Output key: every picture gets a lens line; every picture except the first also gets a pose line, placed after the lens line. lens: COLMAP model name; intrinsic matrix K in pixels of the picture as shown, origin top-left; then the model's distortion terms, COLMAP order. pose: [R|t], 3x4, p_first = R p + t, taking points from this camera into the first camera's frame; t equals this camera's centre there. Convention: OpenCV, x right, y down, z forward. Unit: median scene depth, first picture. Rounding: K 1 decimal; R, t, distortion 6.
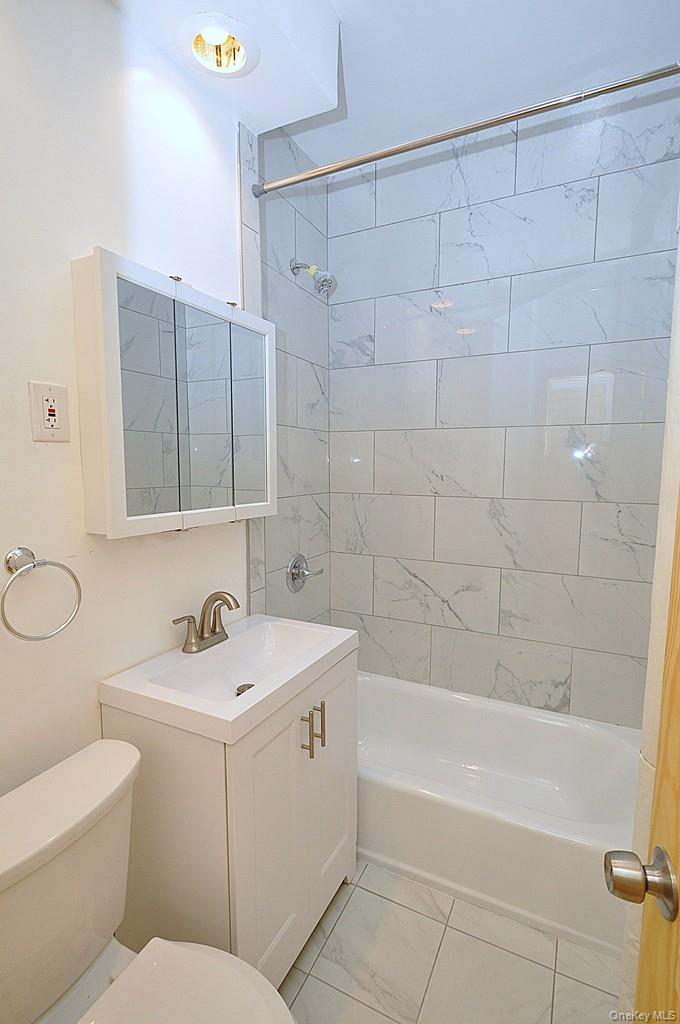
lens RADIAL K [[482.9, 0, 346.3], [0, 482.9, 515.8], [0, 0, 1]] dist [0.000085, -0.000089]
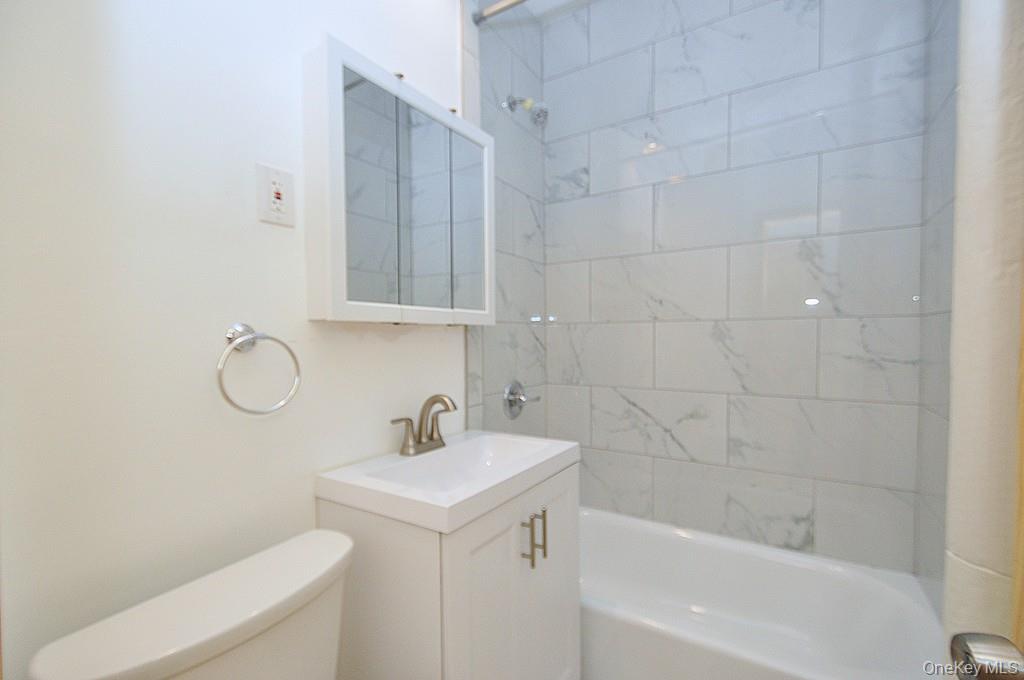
lens RADIAL K [[447.9, 0, 505.0], [0, 447.9, 355.3], [0, 0, 1]] dist [0.001641, -0.000411]
pose [[0.993496, -0.008401, -0.113558, -0.016437], [-0.000035, 0.997253, -0.074076, 0.108827], [0.113868, 0.073598, 0.990766, 0.079917]]
